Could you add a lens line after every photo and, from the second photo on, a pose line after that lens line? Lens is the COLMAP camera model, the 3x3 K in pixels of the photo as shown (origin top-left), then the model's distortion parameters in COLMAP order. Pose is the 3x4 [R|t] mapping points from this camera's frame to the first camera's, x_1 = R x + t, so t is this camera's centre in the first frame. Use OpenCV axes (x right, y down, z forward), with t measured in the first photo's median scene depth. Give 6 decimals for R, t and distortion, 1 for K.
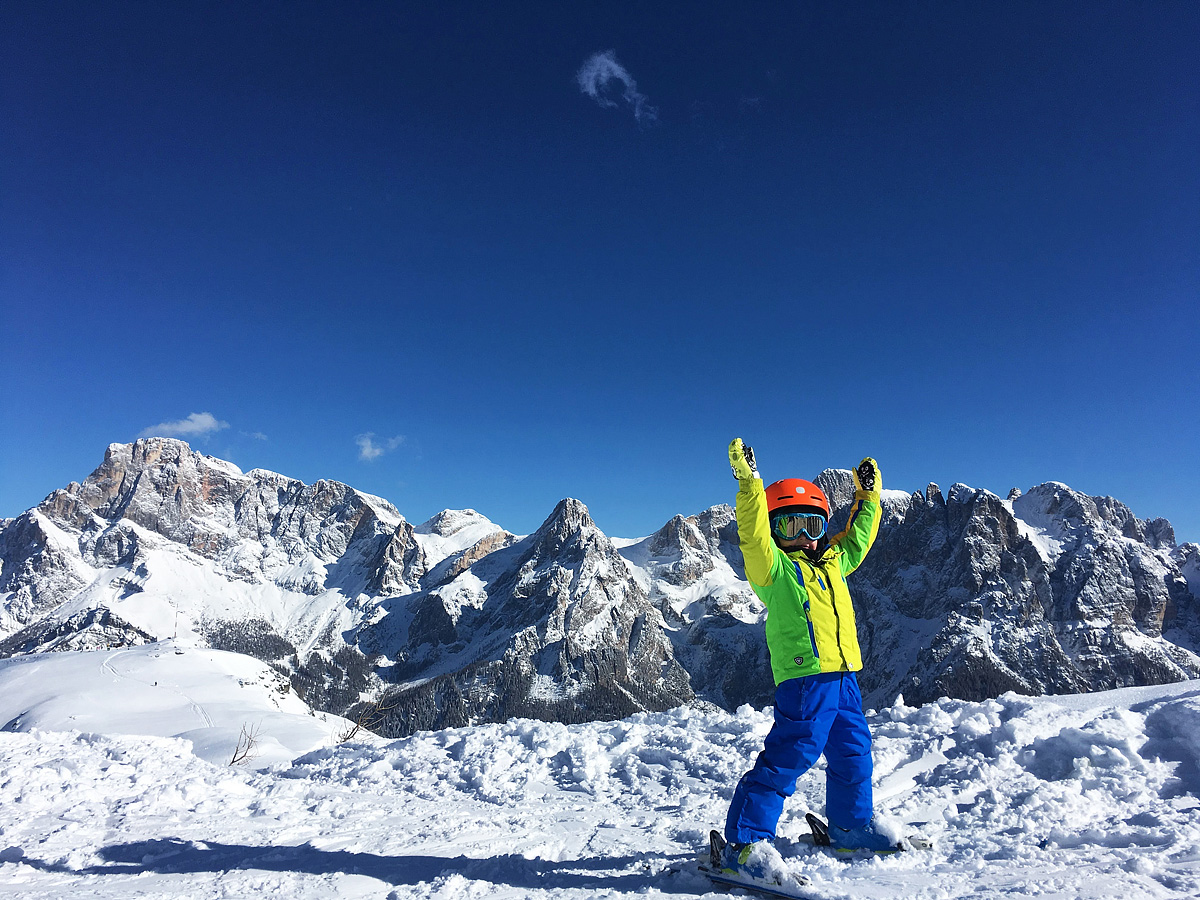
lens RADIAL K [[1019.0, 0, 599.1], [0, 1019.0, 459.4], [0, 0, 1]] dist [0.054192, -0.028154]
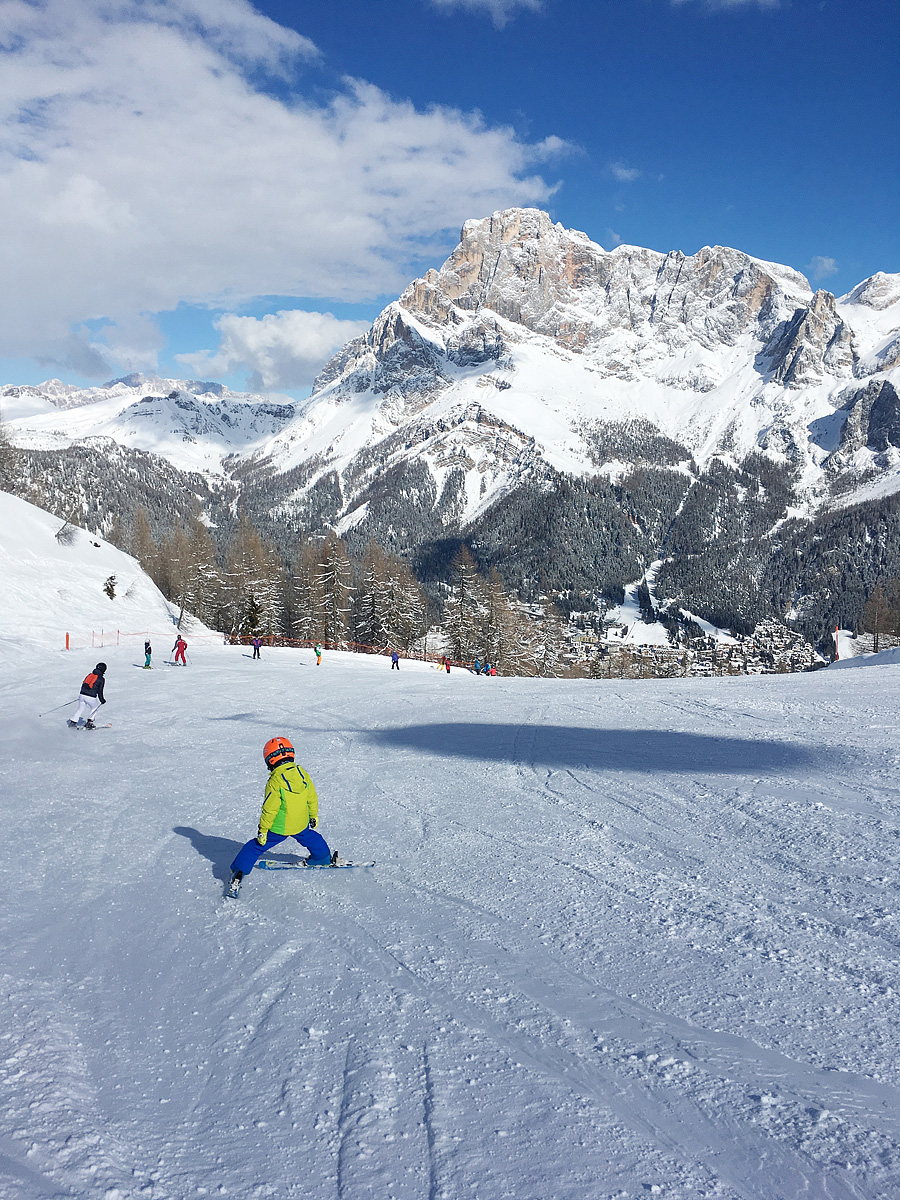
lens RADIAL K [[1019.0, 0, 441.9], [0, 1019.0, 601.6], [0, 0, 1]] dist [0.054192, -0.028154]
pose [[0.898035, 0.064193, -0.435215, -0.100240], [0.065575, 0.958711, 0.276717, 0.053131], [0.435009, -0.277041, 0.856747, 0.170537]]
